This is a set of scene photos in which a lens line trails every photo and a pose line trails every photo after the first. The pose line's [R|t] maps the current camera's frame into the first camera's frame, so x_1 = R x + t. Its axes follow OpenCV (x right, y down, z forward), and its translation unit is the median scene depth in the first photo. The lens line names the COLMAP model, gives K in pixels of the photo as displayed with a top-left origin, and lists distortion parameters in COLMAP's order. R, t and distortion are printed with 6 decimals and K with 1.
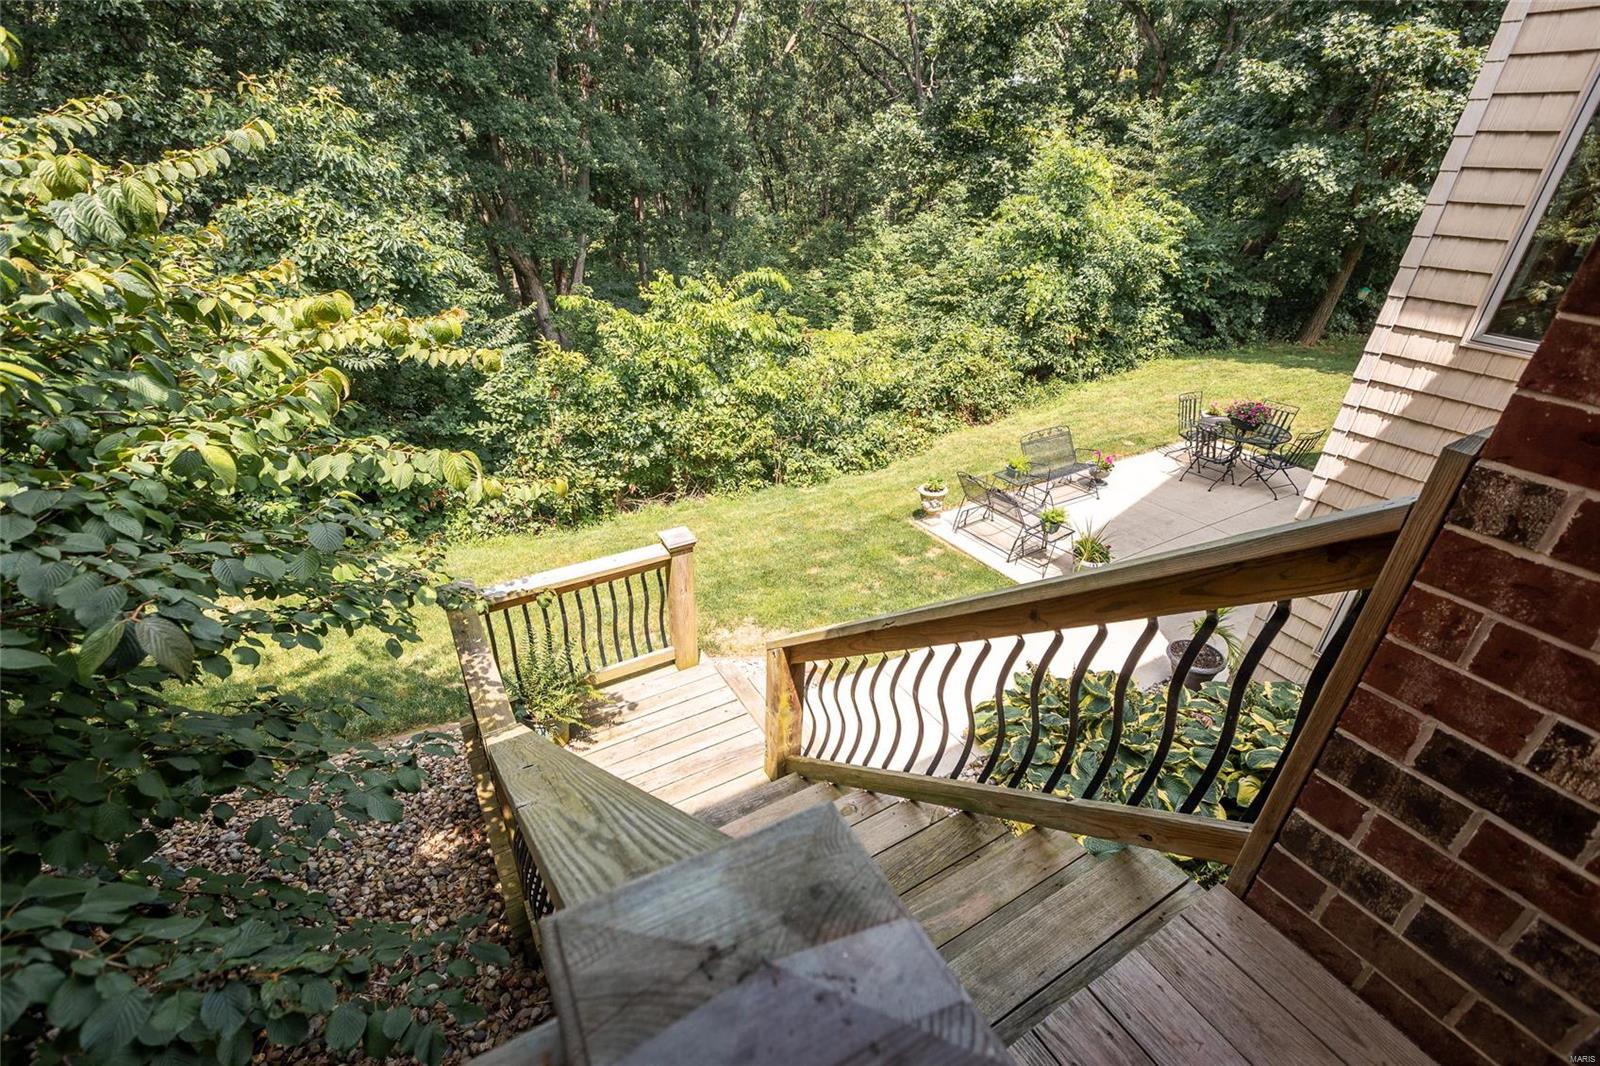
lens RADIAL K [[715.4, 0, 800.6], [0, 715.4, 537.3], [0, 0, 1]] dist [0.002116, 0.000228]
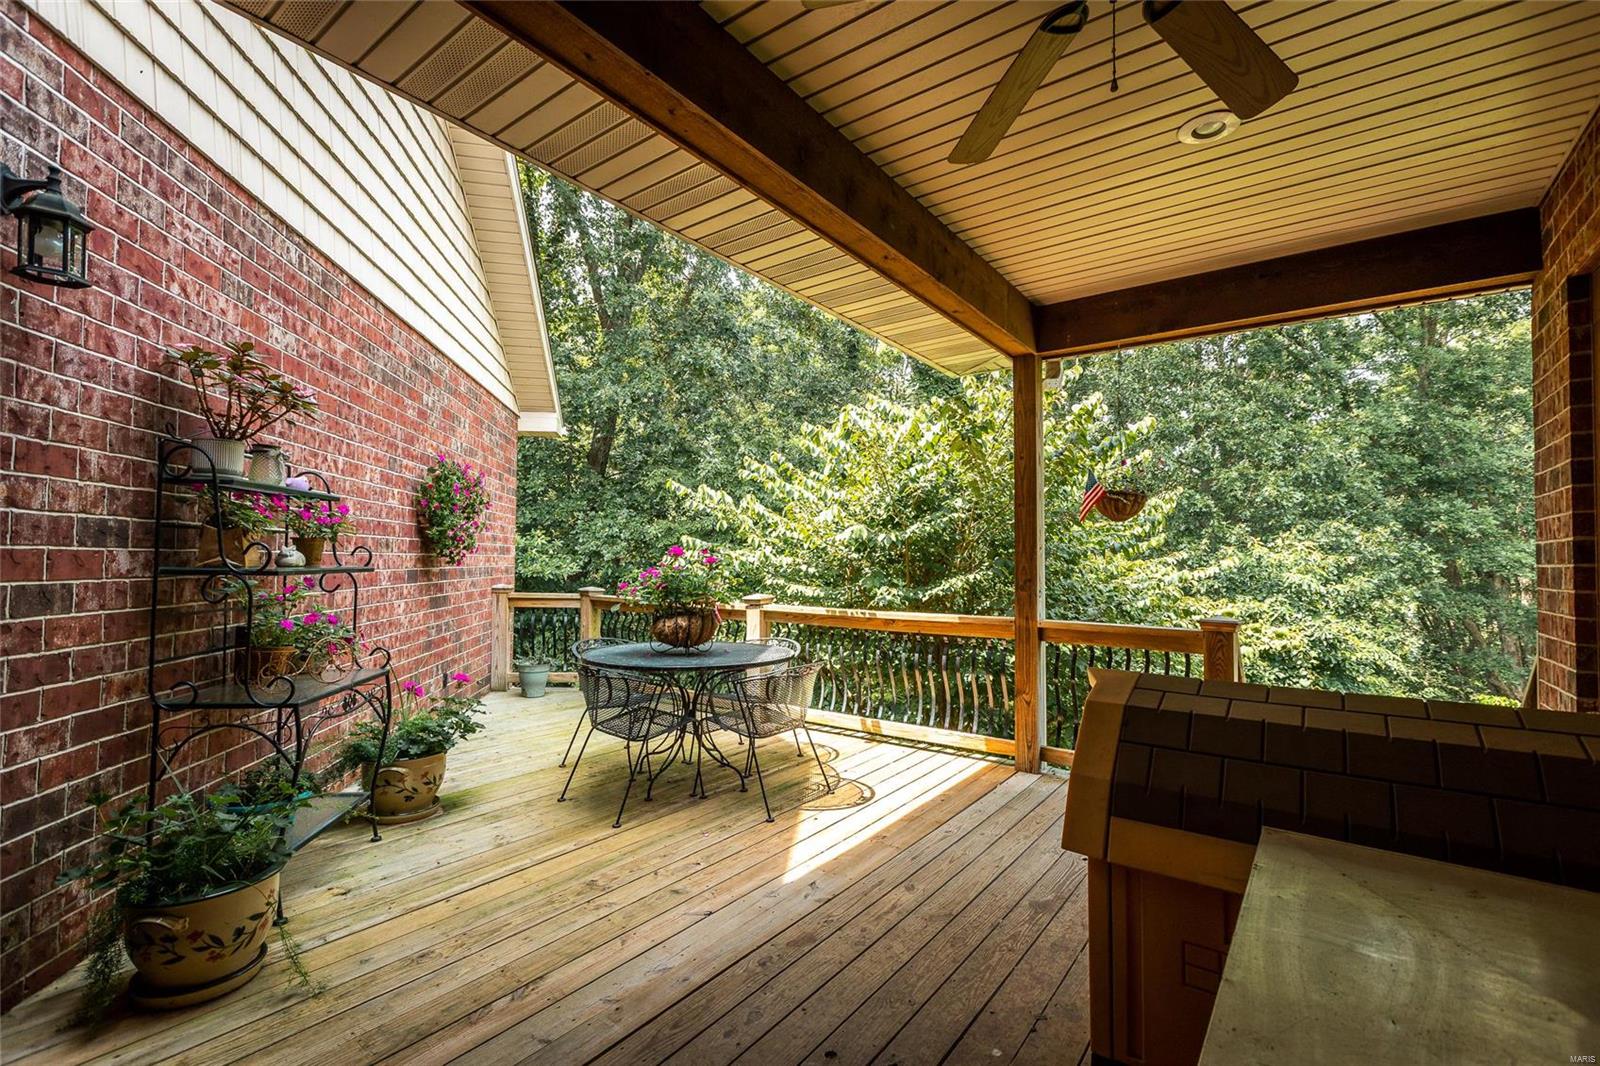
lens RADIAL K [[715.4, 0, 800.6], [0, 715.4, 539.6], [0, 0, 1]] dist [0.002116, 0.000228]
pose [[0.390515, -0.050991, -0.919183, 0.238537], [-0.448142, 0.861646, -0.238193, 0.160835], [0.804156, 0.504942, 0.313634, -0.260153]]
